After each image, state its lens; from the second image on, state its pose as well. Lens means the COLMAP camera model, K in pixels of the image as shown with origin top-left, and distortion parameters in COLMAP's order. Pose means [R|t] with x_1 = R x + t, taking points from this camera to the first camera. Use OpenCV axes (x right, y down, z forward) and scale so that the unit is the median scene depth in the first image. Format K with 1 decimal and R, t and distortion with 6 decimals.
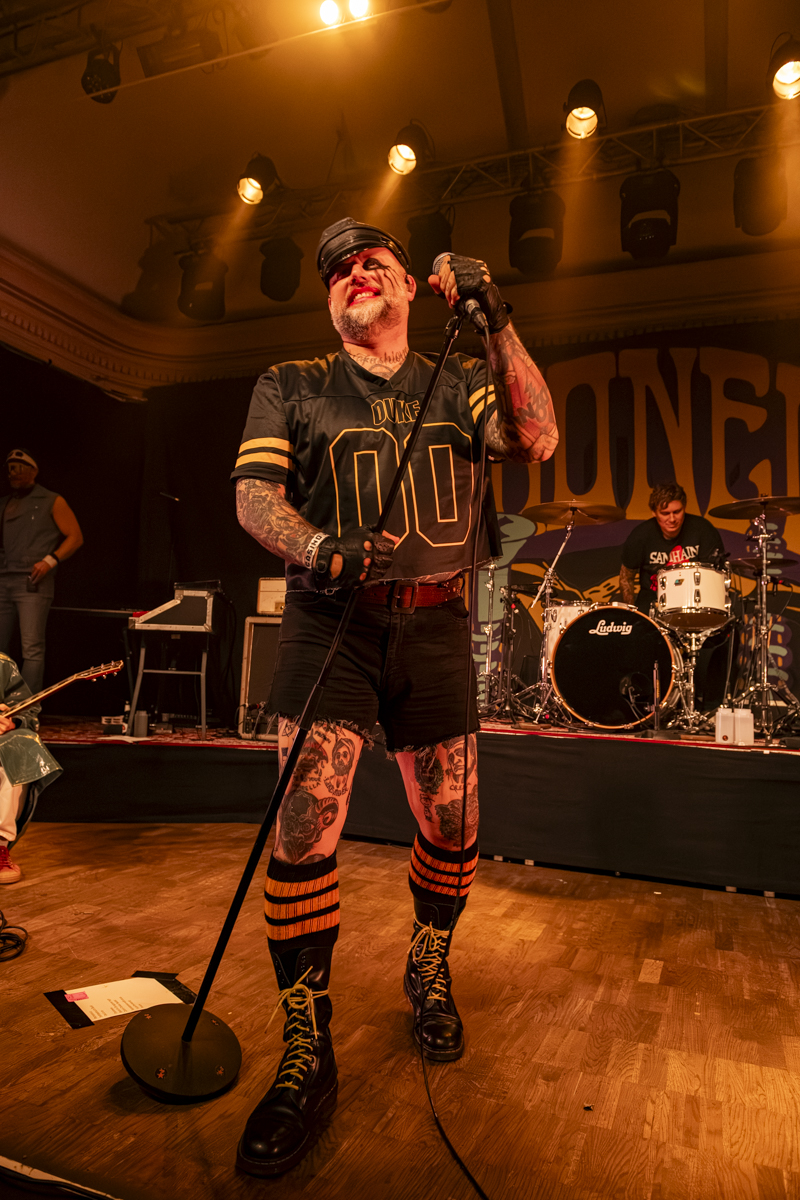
lens RADIAL K [[804.7, 0, 402.1], [0, 804.7, 606.0], [0, 0, 1]] dist [-0.021044, -0.002380]
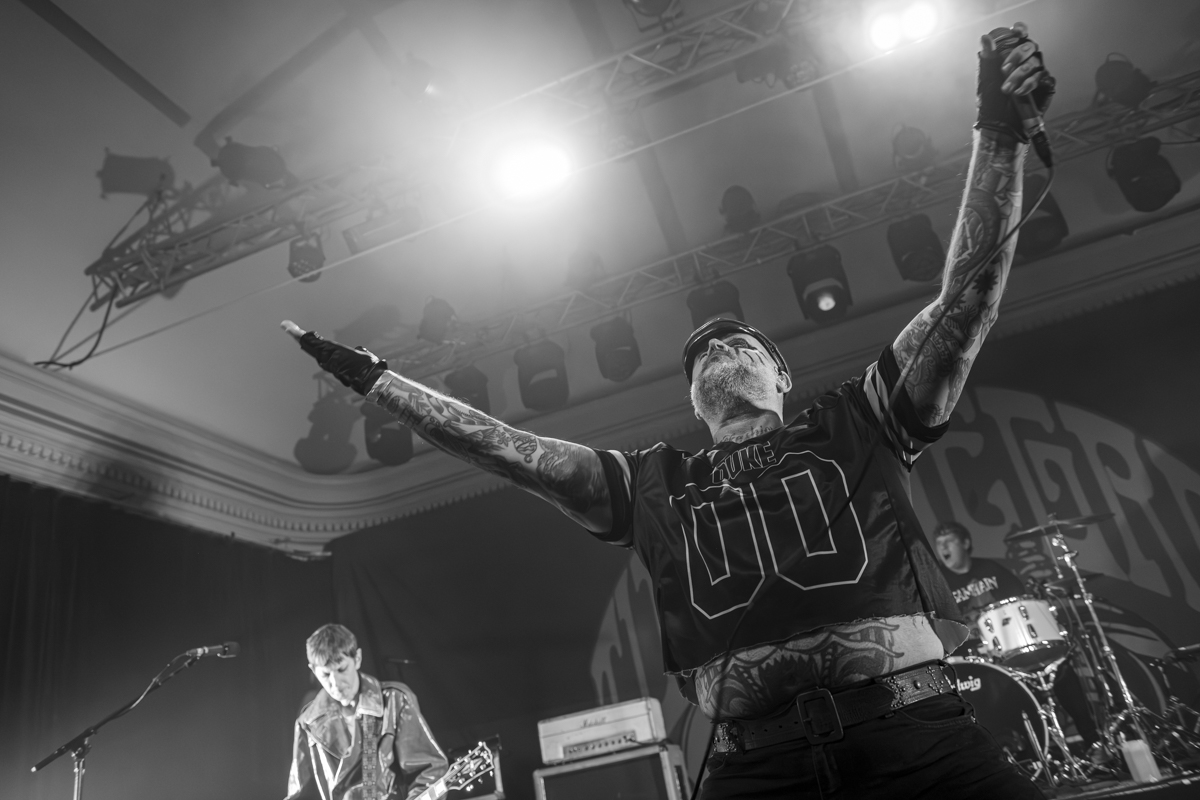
lens RADIAL K [[890.2, 0, 603.0], [0, 890.2, 395.8], [0, 0, 1]] dist [-0.017570, -0.003484]
pose [[0.974674, -0.189509, 0.118727, -0.177619], [0.218912, 0.917008, -0.333428, -0.025830], [-0.045686, 0.350975, 0.935270, -0.056308]]
